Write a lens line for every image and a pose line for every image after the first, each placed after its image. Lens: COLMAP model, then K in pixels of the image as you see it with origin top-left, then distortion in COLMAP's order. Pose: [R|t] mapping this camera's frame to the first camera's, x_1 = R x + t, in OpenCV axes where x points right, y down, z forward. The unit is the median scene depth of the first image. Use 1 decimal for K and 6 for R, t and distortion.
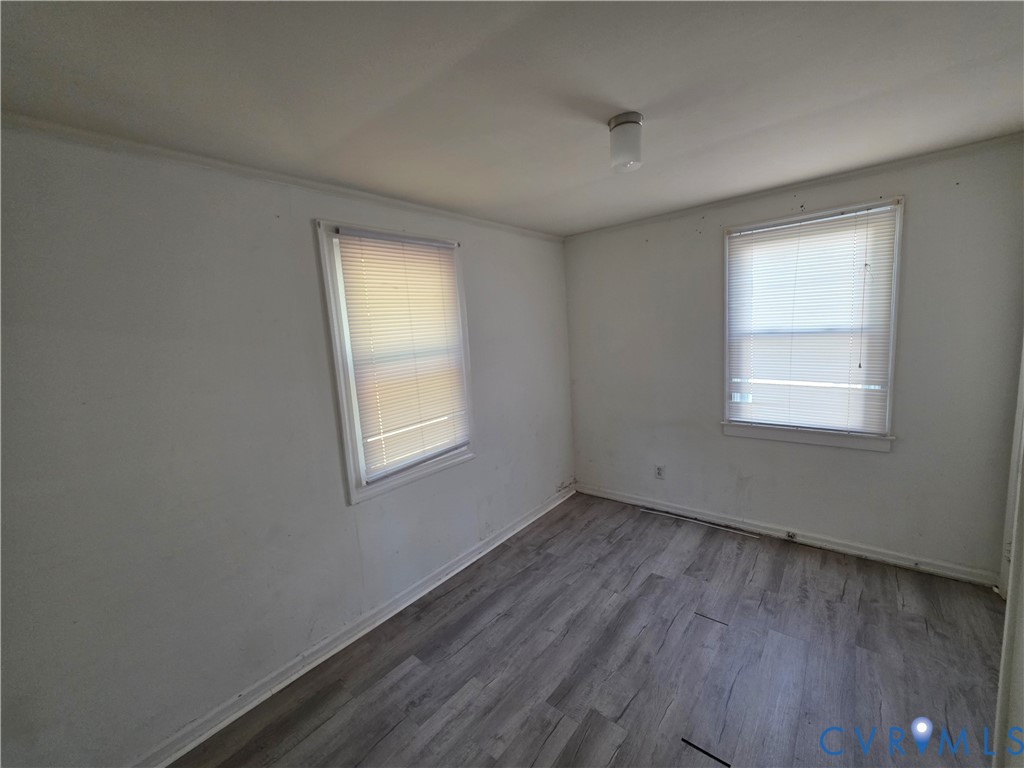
lens RADIAL K [[406.6, 0, 511.7], [0, 406.6, 383.0], [0, 0, 1]] dist [-0.000728, 0.000470]
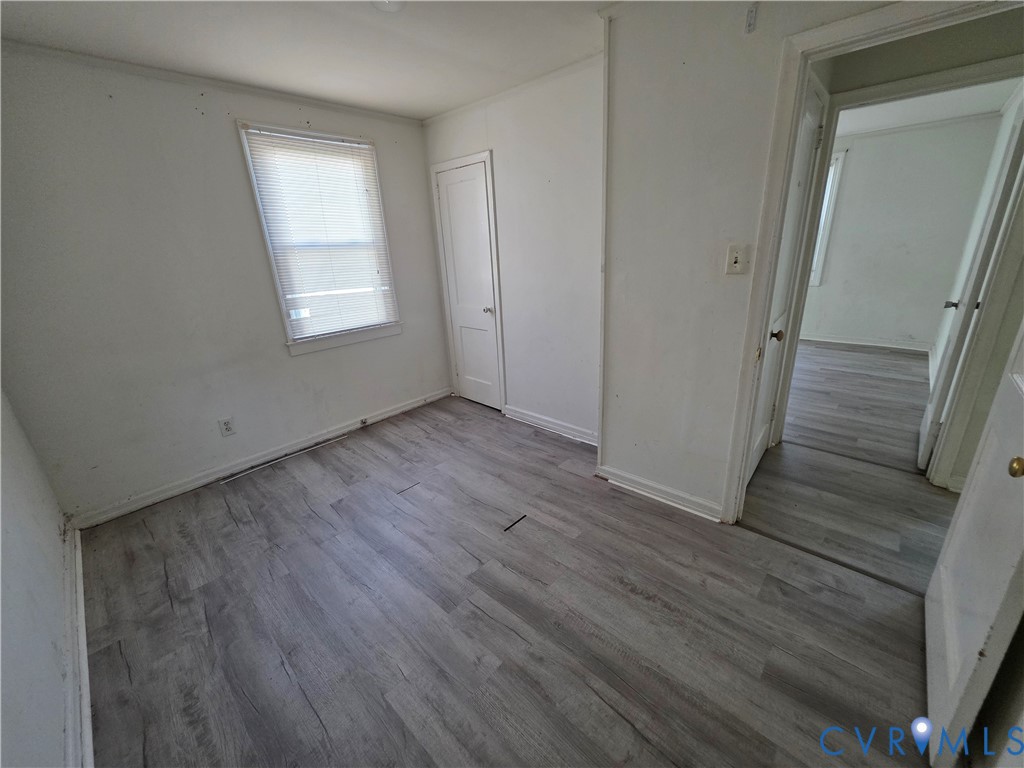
lens RADIAL K [[406.6, 0, 511.7], [0, 406.6, 383.0], [0, 0, 1]] dist [-0.000728, 0.000470]
pose [[0.072179, -0.261633, 0.962465, -0.436194], [0.177188, 0.952996, 0.245771, 0.049408], [-0.981527, 0.152798, 0.115144, 0.438296]]
